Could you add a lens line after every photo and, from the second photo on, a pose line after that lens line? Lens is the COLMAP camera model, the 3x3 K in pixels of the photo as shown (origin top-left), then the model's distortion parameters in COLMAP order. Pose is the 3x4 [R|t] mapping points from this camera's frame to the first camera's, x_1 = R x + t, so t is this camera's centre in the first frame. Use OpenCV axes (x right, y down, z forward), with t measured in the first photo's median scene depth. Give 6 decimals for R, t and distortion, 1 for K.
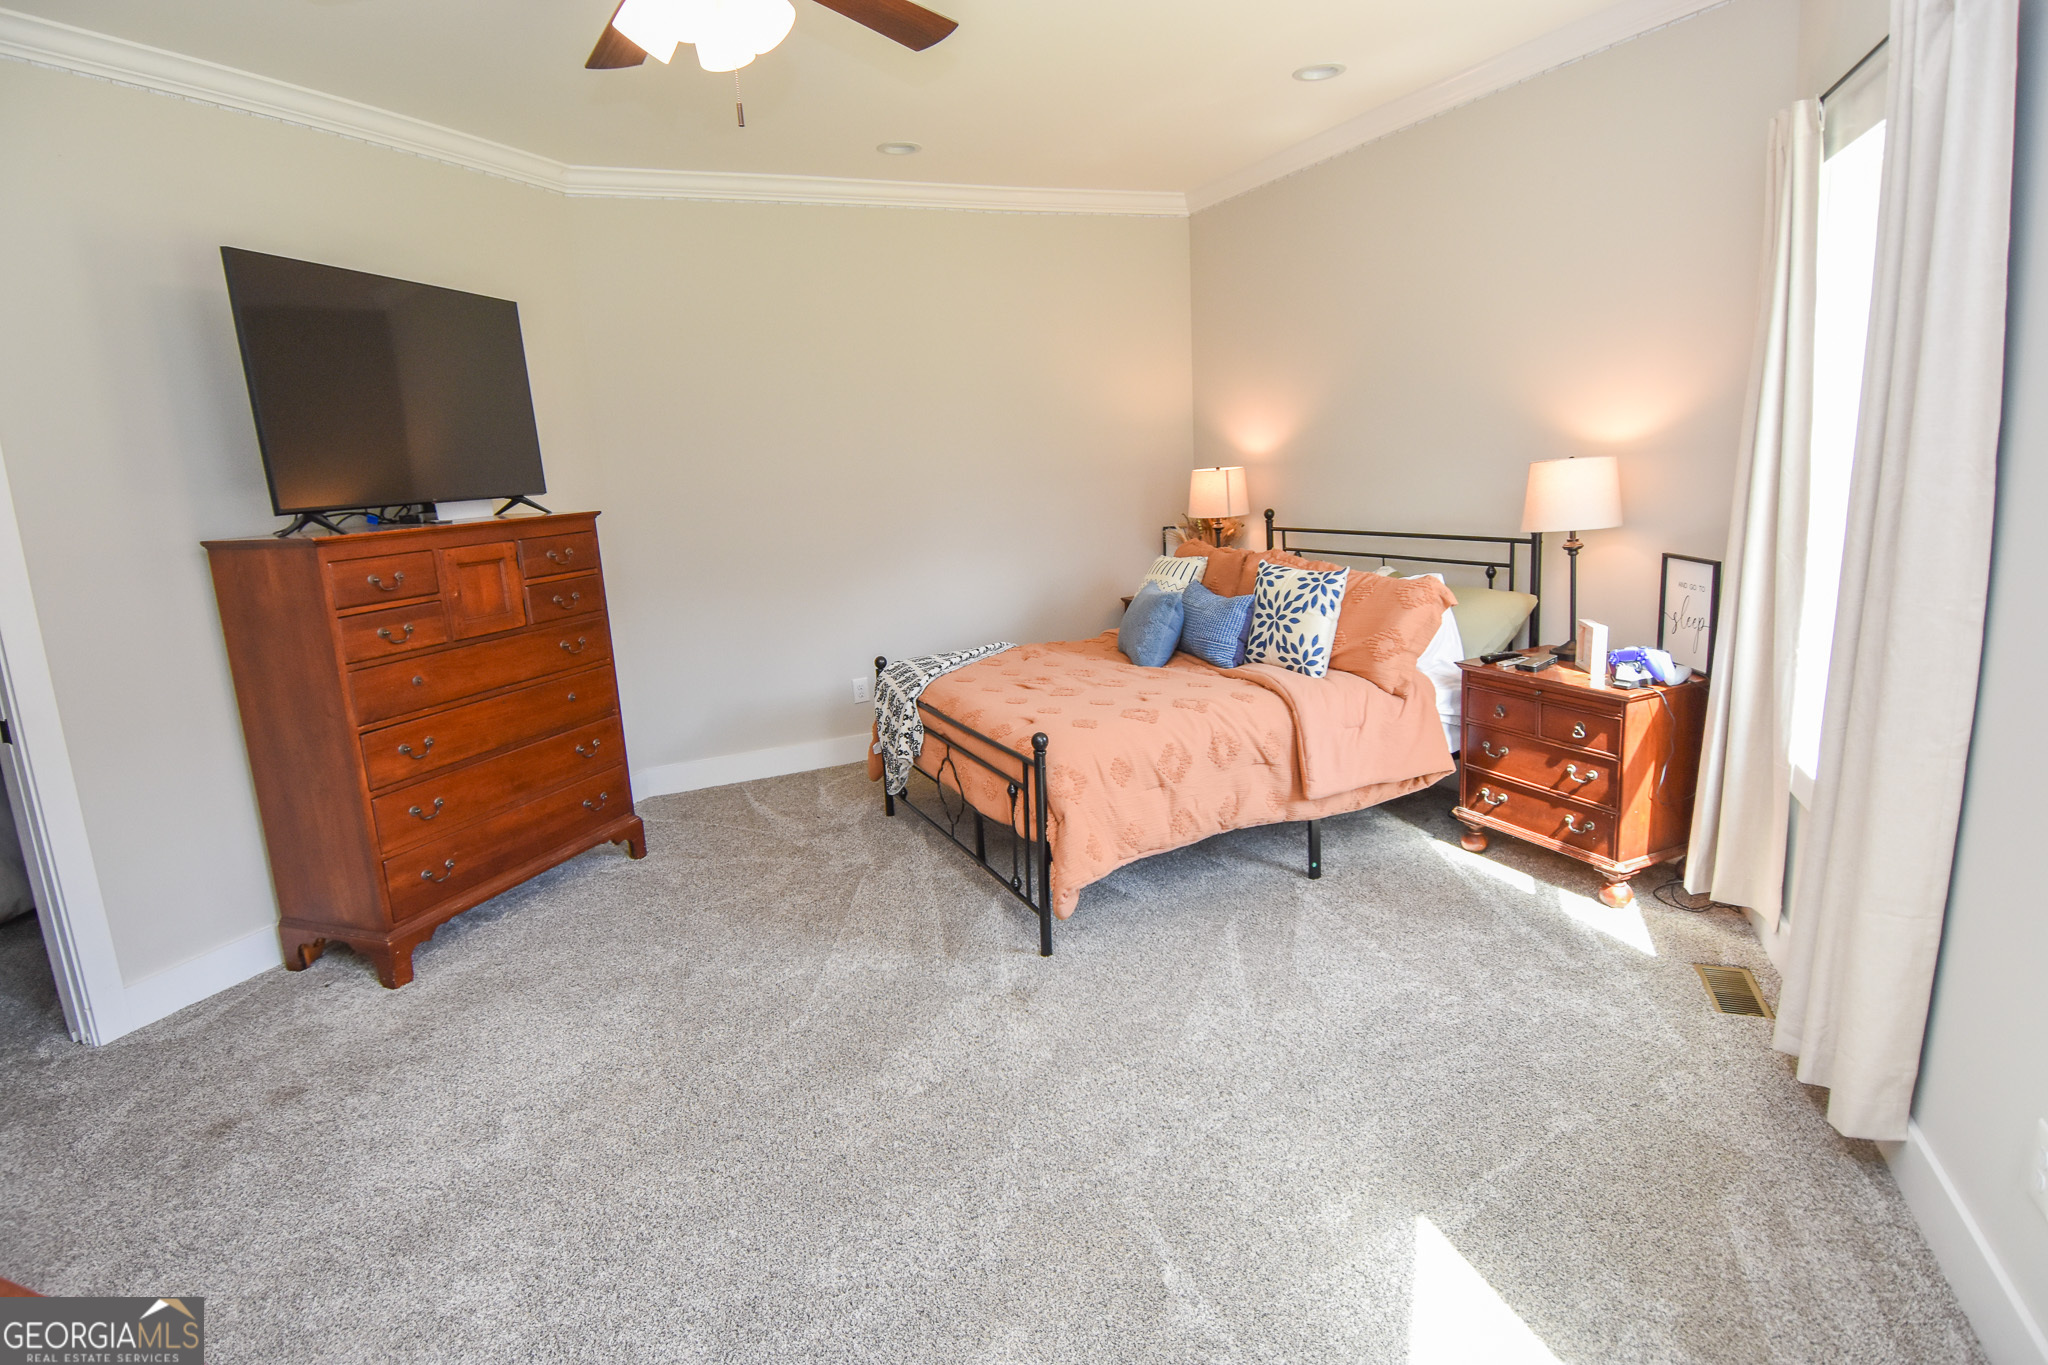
lens RADIAL K [[1064.5, 0, 1023.5], [0, 1064.5, 672.6], [0, 0, 1]] dist [0.051839, -0.057140]
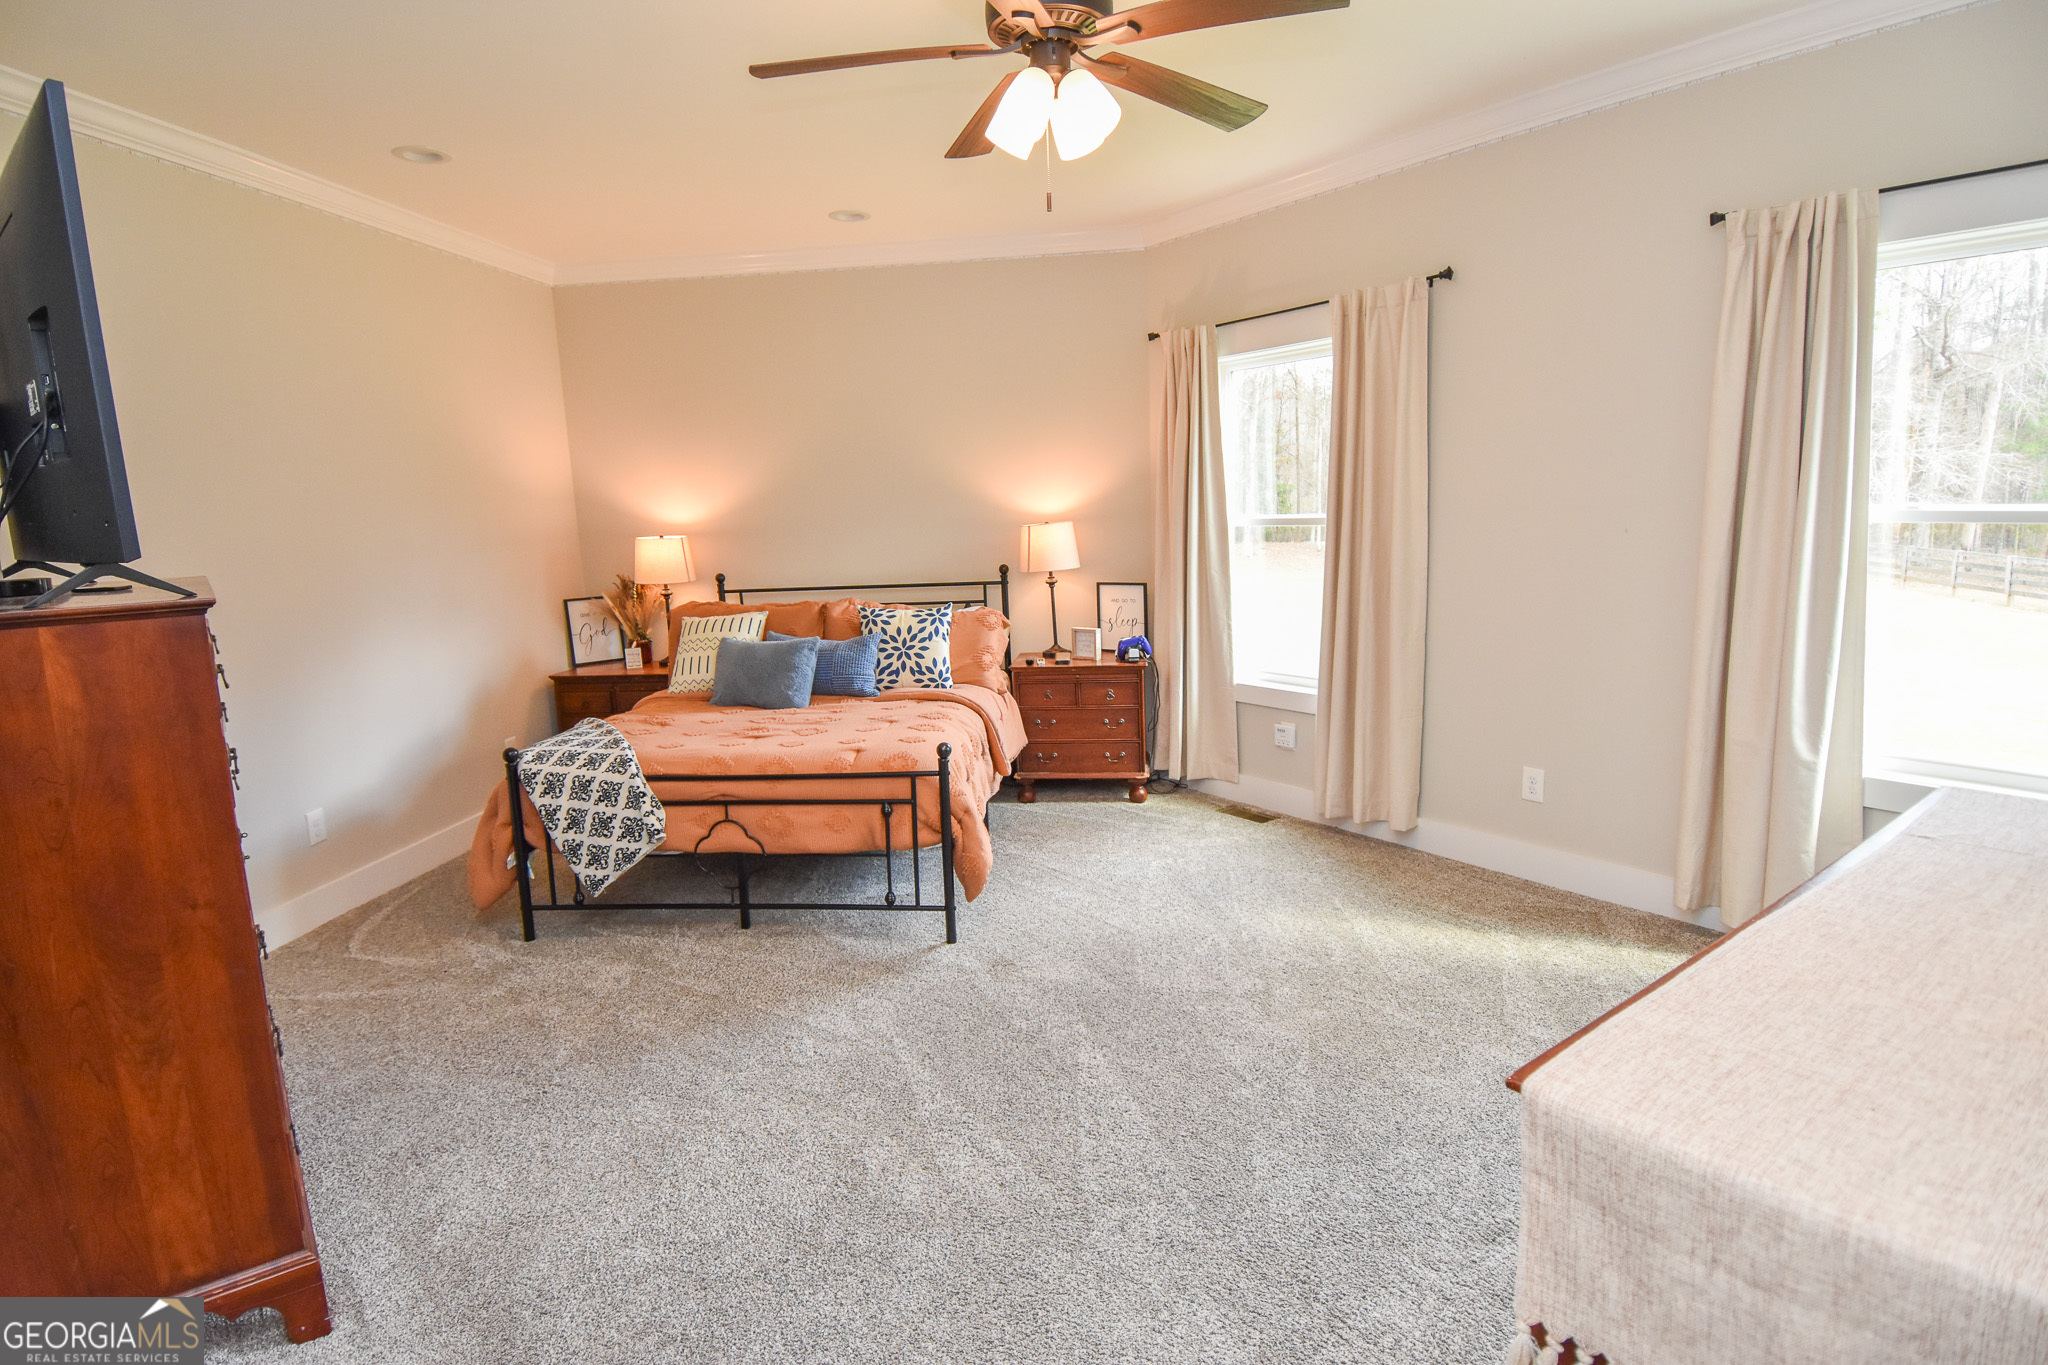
lens RADIAL K [[1064.5, 0, 1023.5], [0, 1064.5, 672.6], [0, 0, 1]] dist [0.051839, -0.057140]
pose [[0.518939, -0.098159, 0.849157, -0.731793], [0.179170, 0.983809, 0.004229, -0.005594], [-0.835823, 0.149949, 0.528124, 0.253983]]
